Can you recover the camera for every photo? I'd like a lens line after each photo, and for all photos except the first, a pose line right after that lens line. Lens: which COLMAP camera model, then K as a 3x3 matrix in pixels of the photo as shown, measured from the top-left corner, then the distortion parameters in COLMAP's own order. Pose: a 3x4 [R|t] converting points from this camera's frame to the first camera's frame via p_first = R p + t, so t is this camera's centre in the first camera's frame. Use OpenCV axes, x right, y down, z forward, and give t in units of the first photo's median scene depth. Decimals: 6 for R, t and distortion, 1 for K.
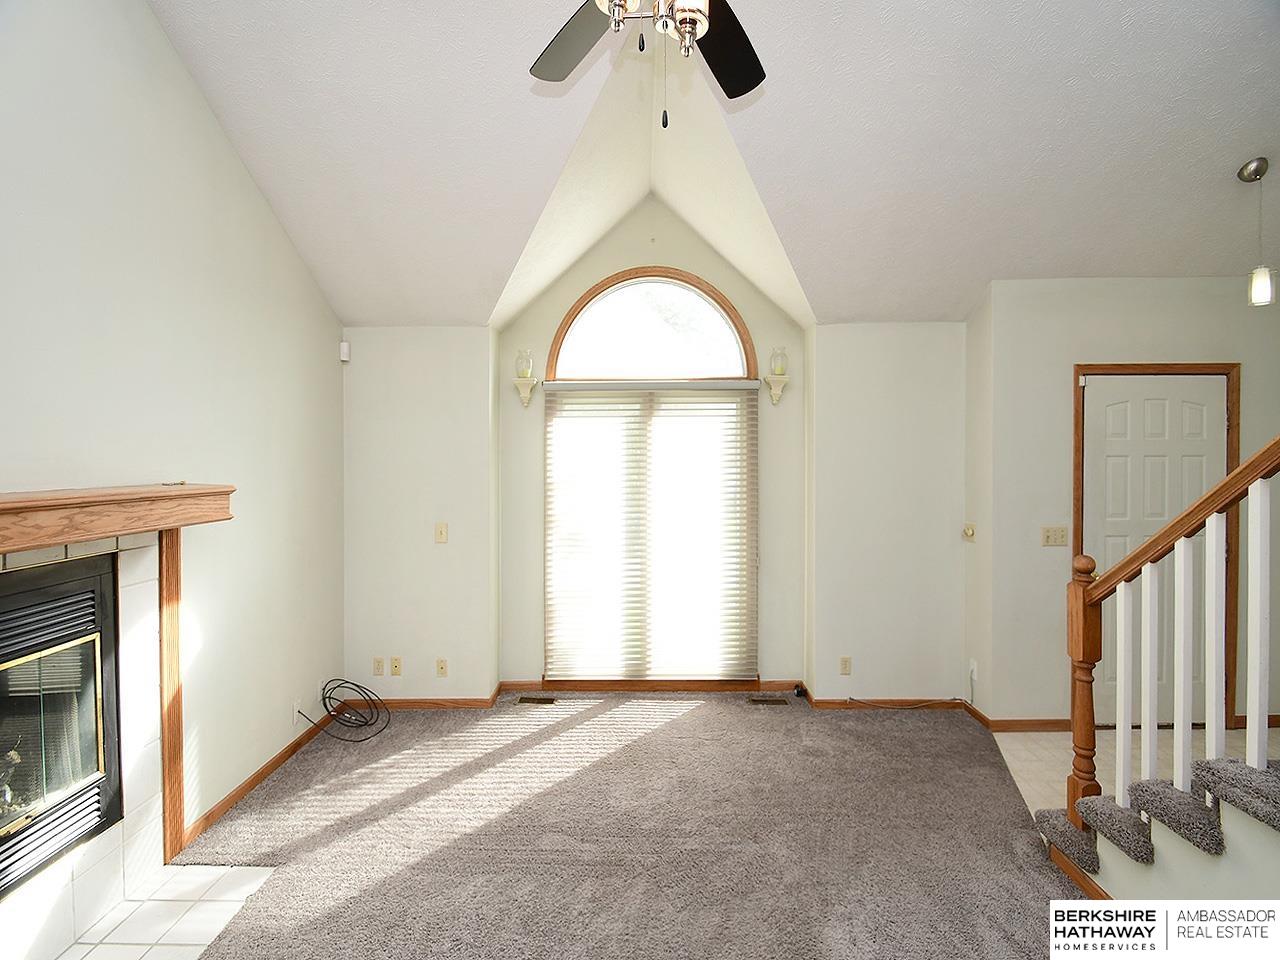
lens RADIAL K [[553.3, 0, 624.5], [0, 553.3, 430.7], [0, 0, 1]] dist [0.009712, -0.010099]
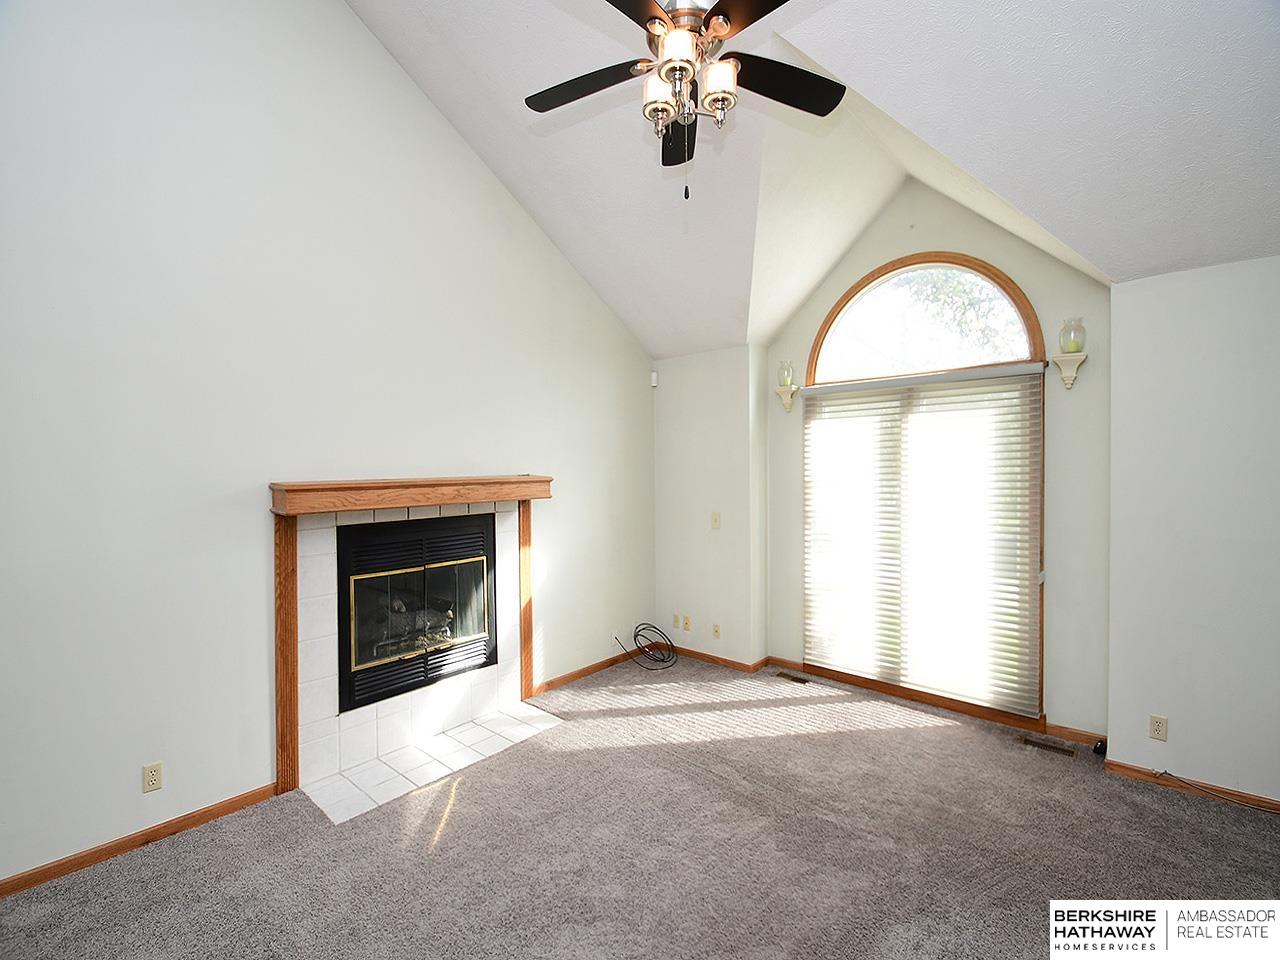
lens RADIAL K [[568.8, 0, 665.0], [0, 568.8, 438.8], [0, 0, 1]] dist [0.012438, -0.009928]
pose [[0.762462, -0.032817, -0.646201, 0.444295], [0.038186, 0.999254, -0.005689, 0.009255], [0.645906, -0.020338, 0.763146, -0.021103]]
